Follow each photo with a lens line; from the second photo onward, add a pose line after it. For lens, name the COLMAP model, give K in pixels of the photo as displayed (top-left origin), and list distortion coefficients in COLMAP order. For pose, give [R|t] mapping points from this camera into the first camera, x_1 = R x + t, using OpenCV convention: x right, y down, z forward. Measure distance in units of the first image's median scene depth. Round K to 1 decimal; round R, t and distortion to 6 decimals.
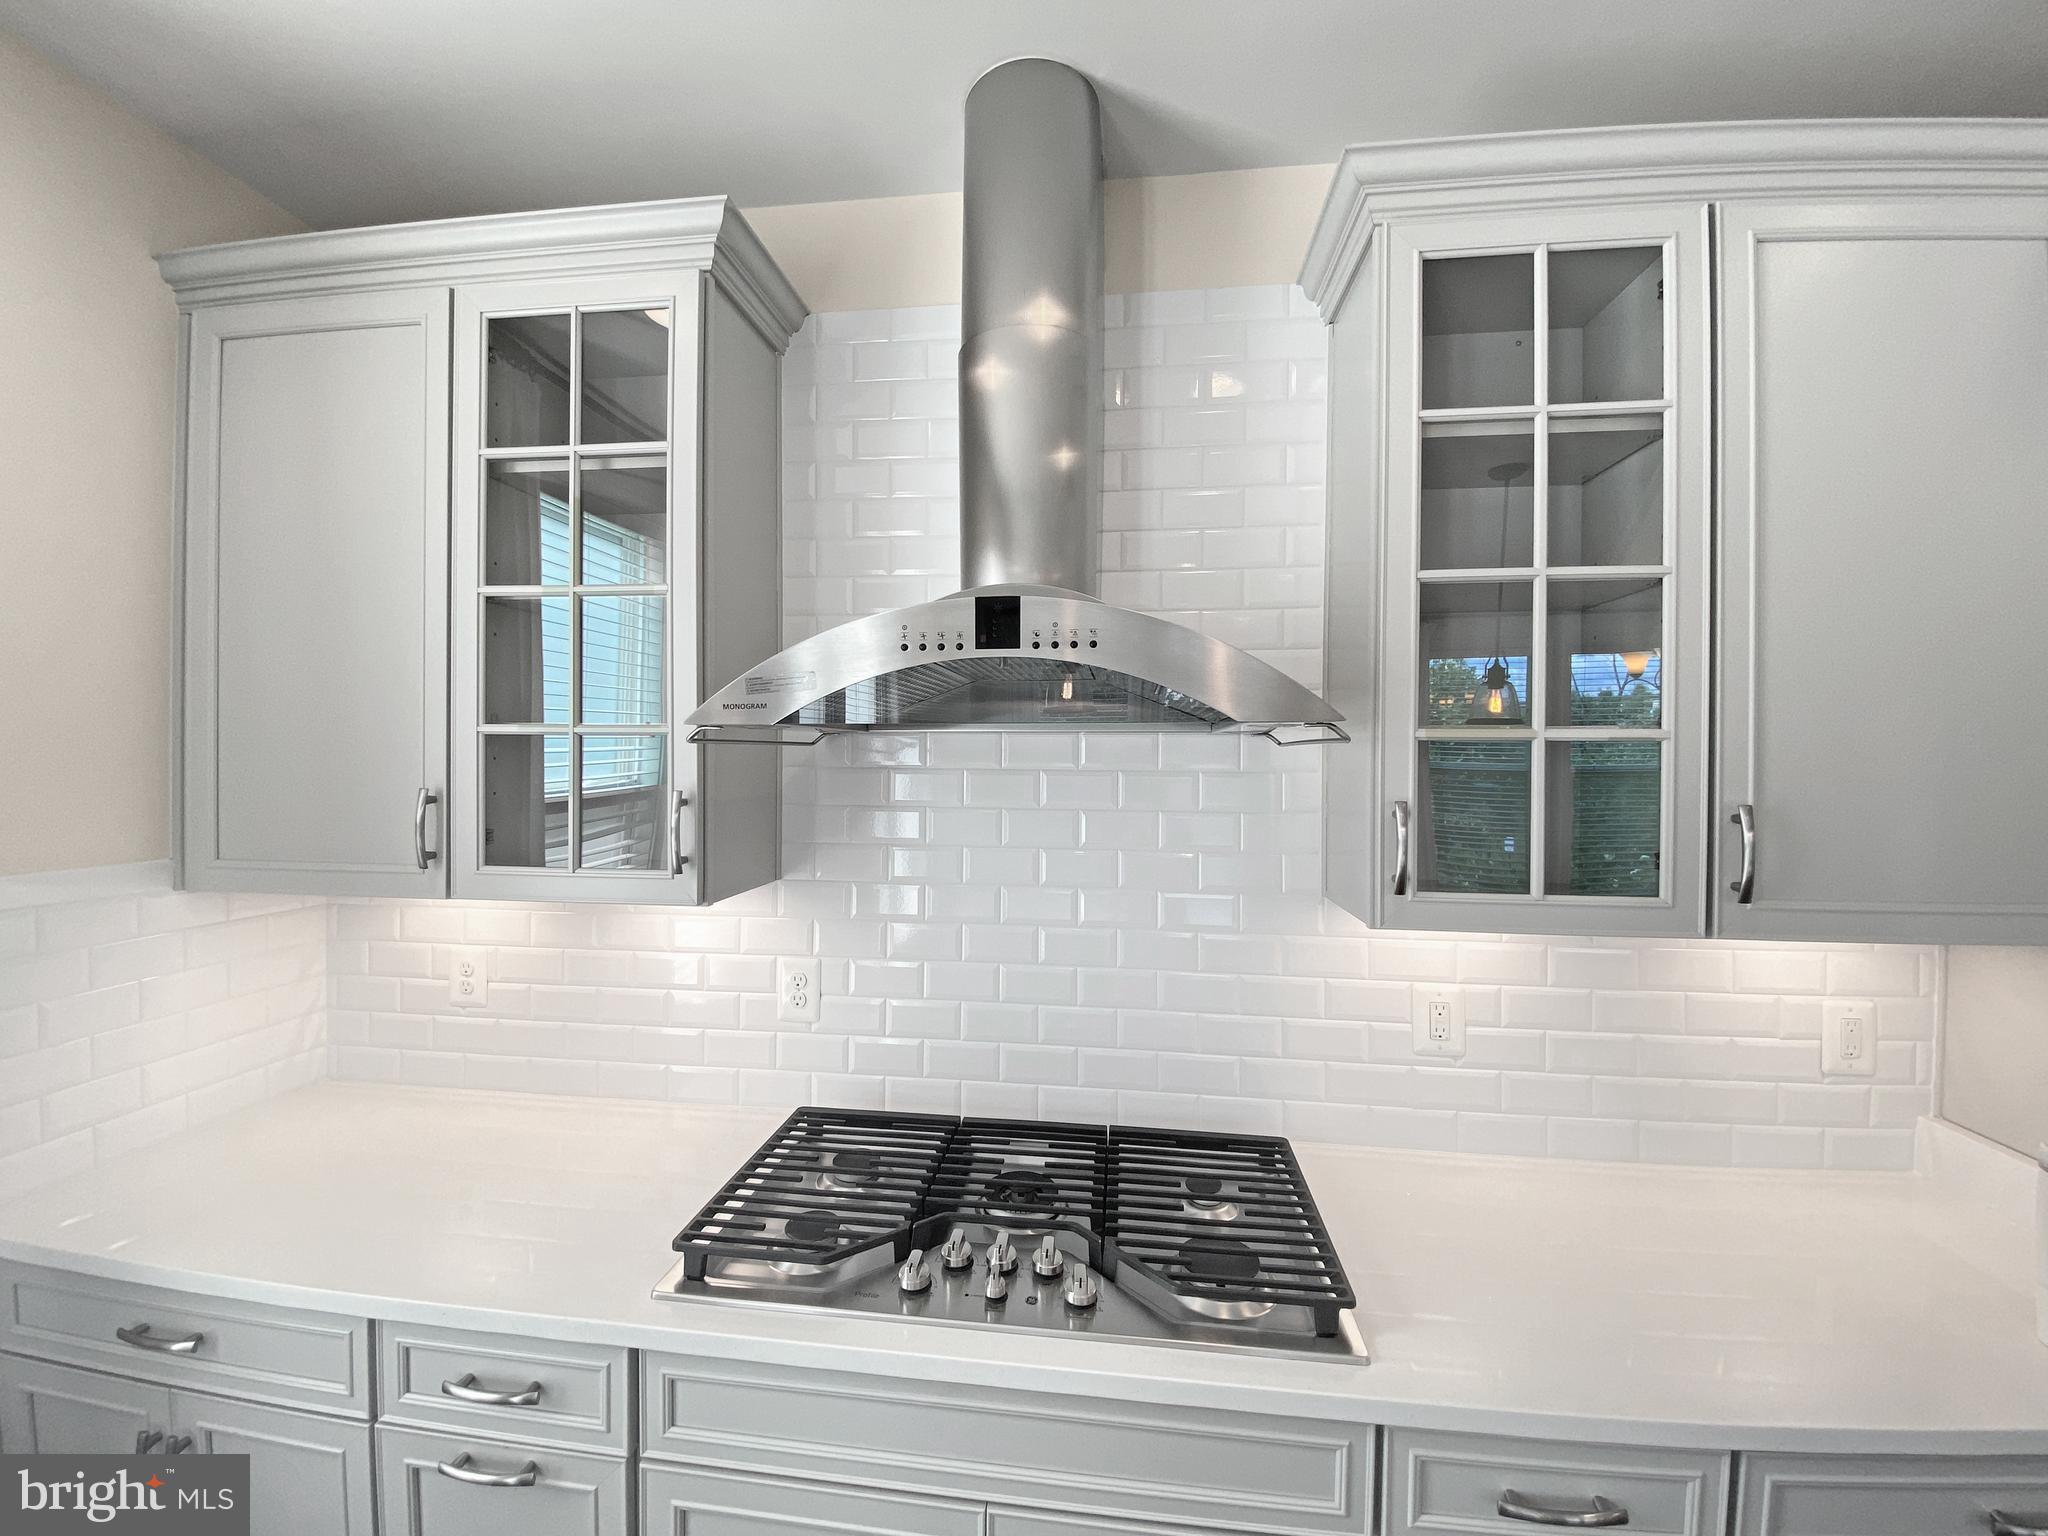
lens RADIAL K [[866.4, 0, 1019.6], [0, 866.4, 754.0], [0, 0, 1]] dist [0.004418, -0.007510]
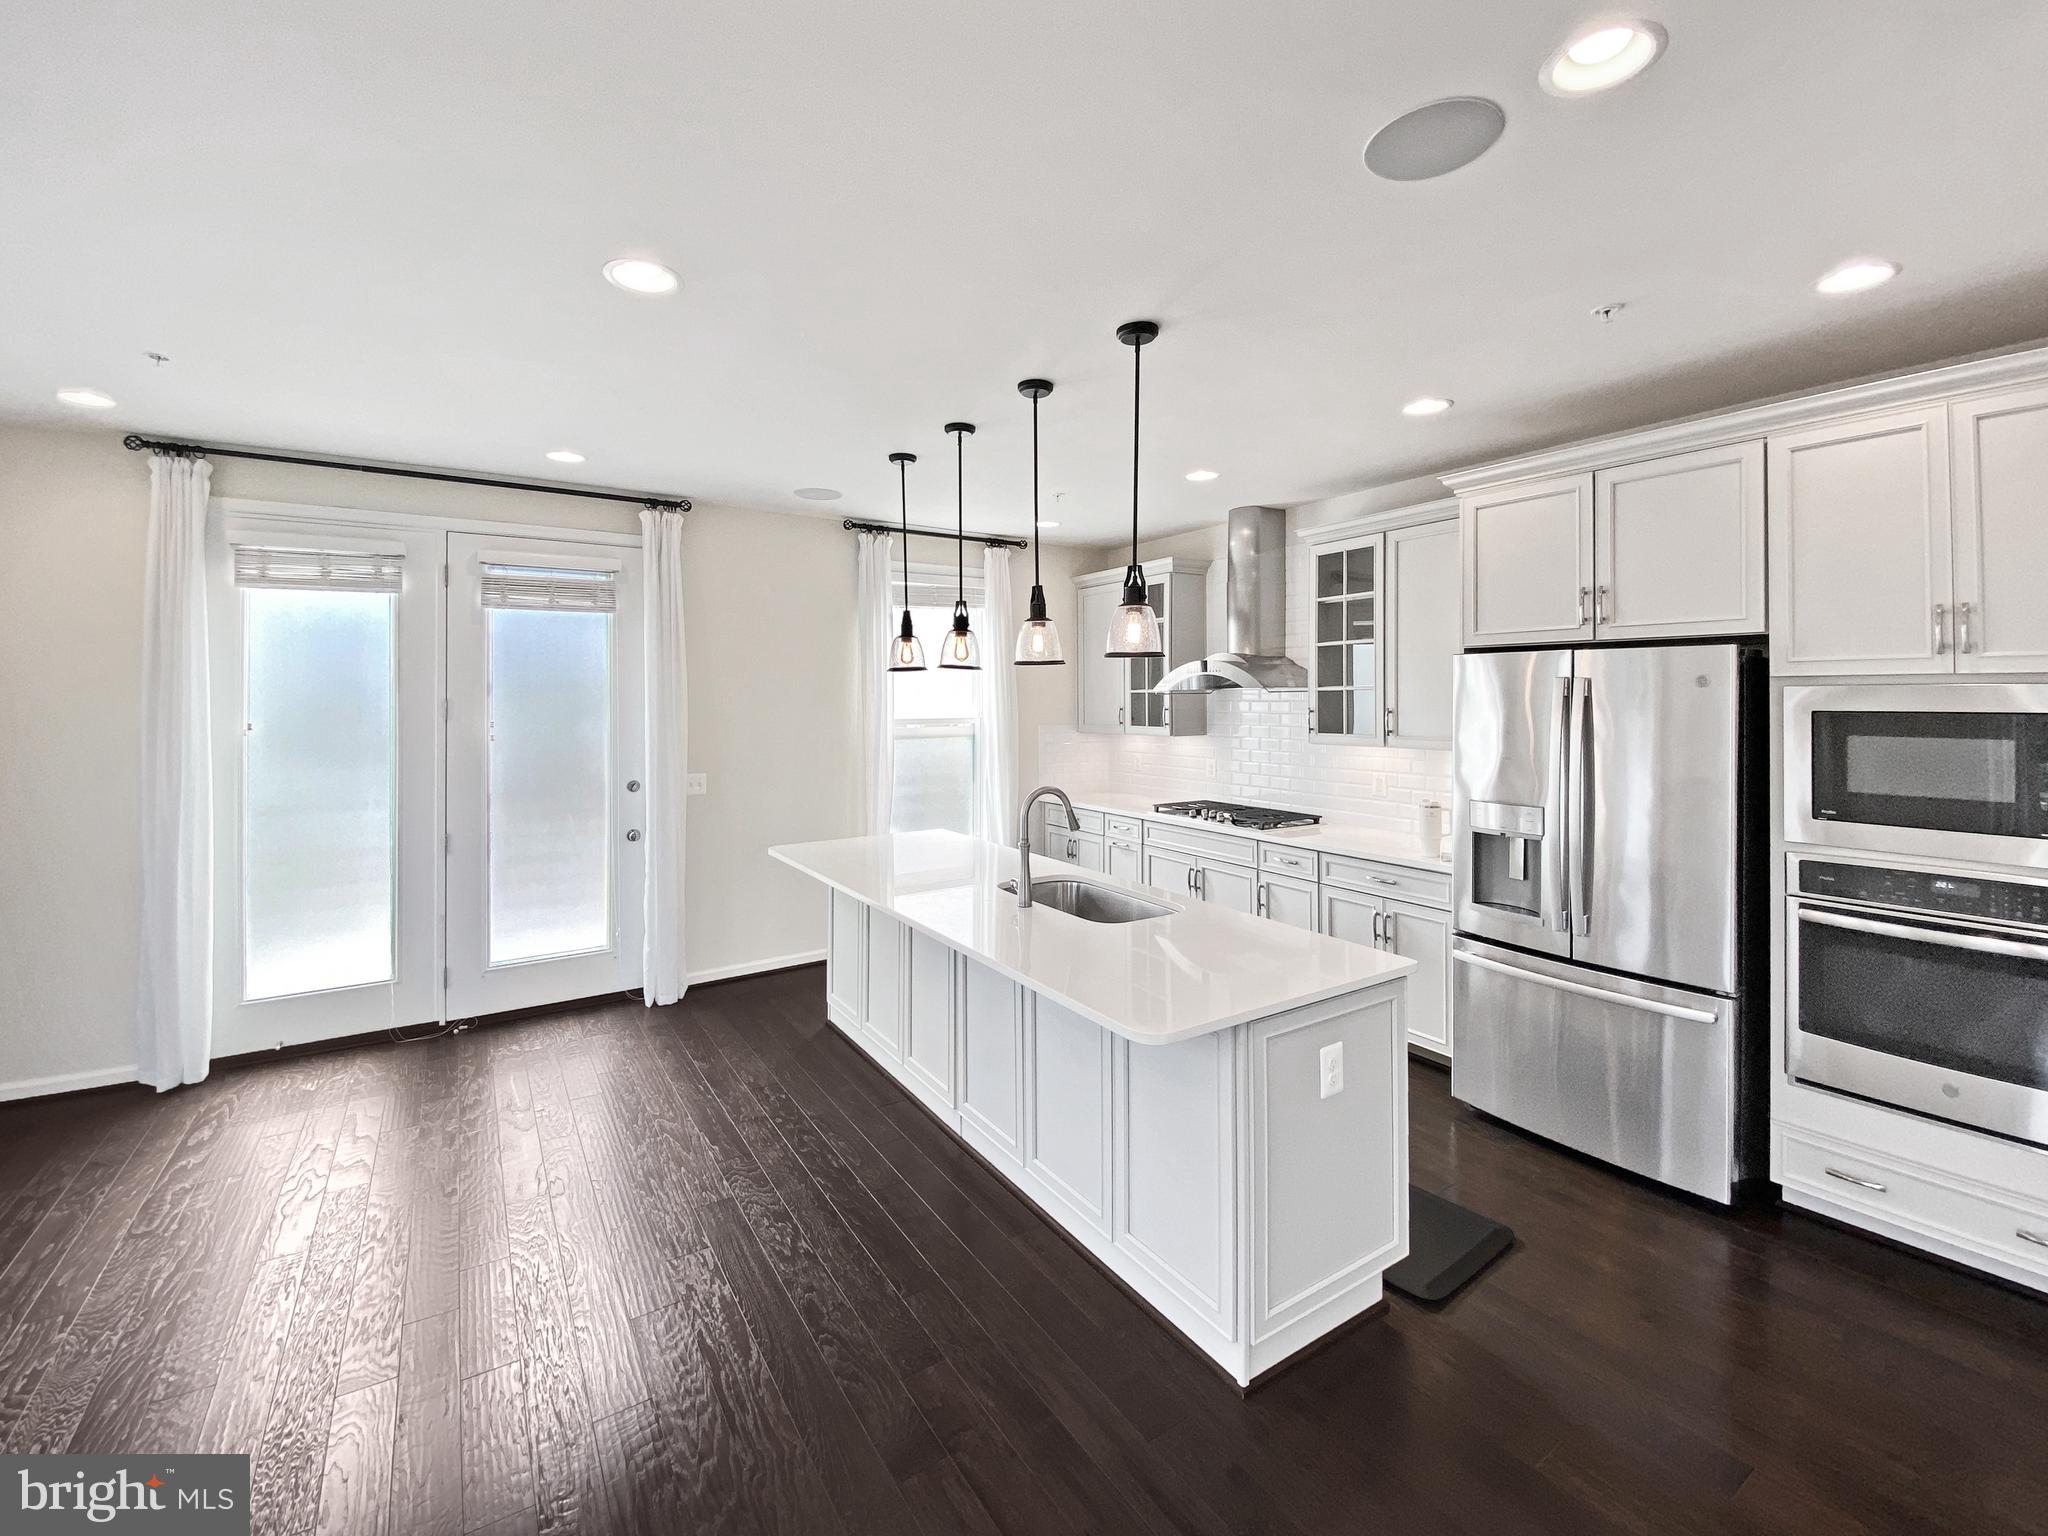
lens RADIAL K [[866.4, 0, 1021.1], [0, 866.4, 695.5], [0, 0, 1]] dist [0.004418, -0.007510]
pose [[0.653979, -0.011477, -0.756425, 2.054162], [0.008892, 0.999932, -0.007483, 0.017820], [0.756460, -0.001832, 0.654037, -1.975064]]
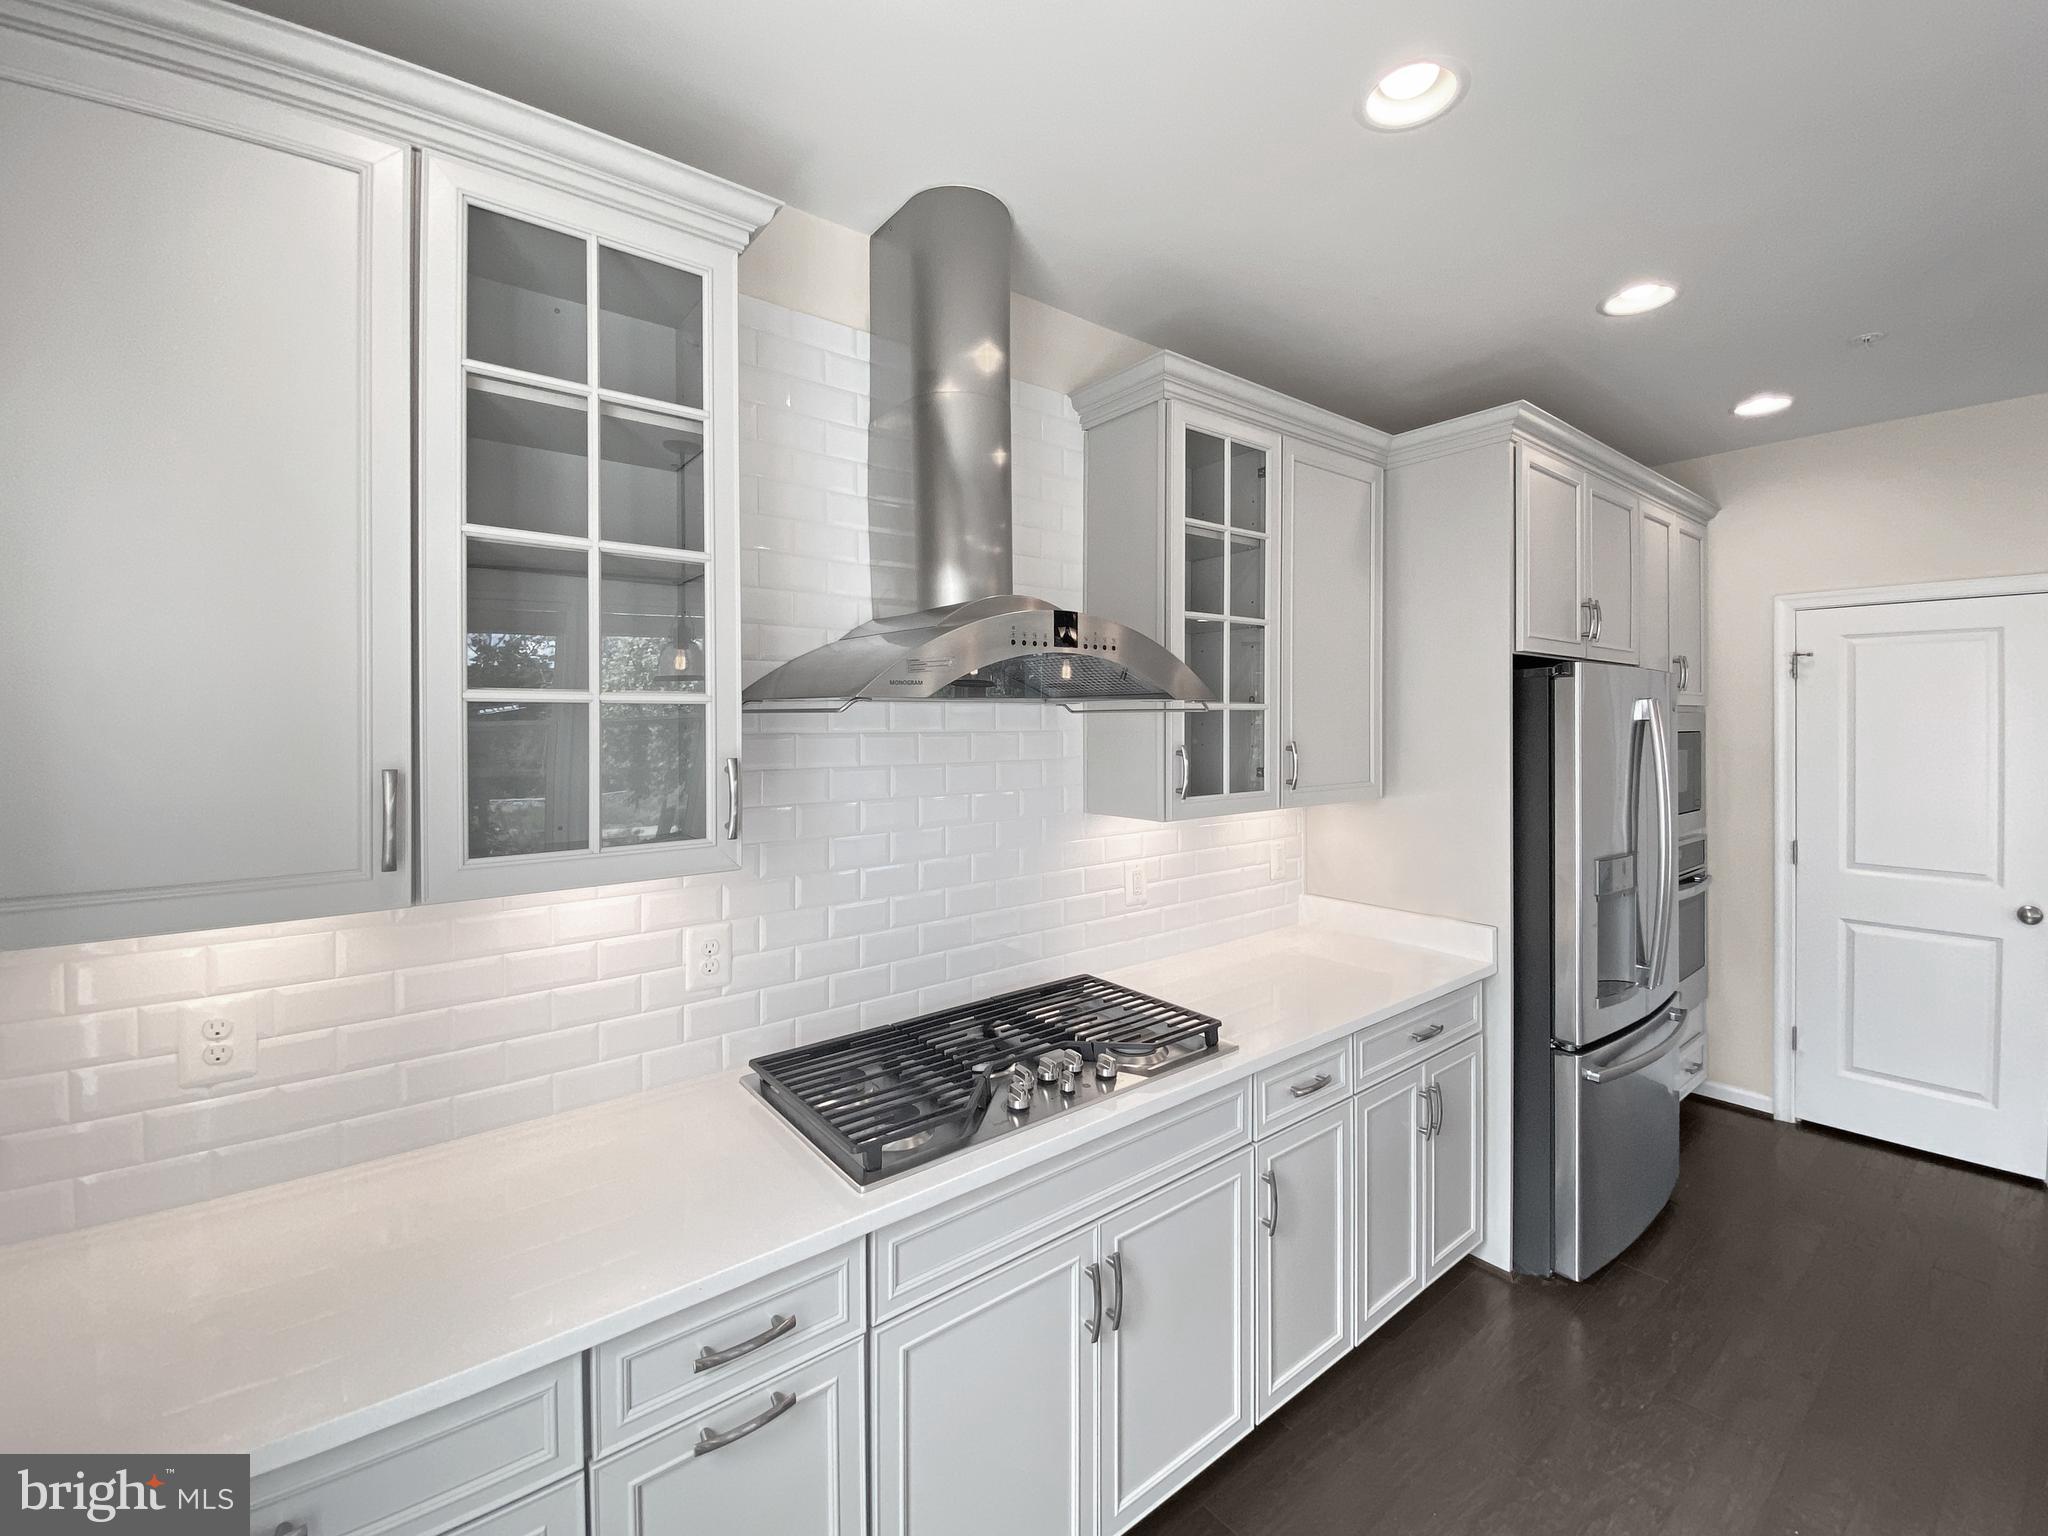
lens RADIAL K [[866.4, 0, 1050.8], [0, 866.4, 720.4], [0, 0, 1]] dist [0.004418, -0.007510]
pose [[0.683110, -0.010011, 0.730247, -0.846987], [0.006195, 0.999949, 0.007914, -0.008378], [-0.730290, -0.000882, 0.683137, 0.022374]]
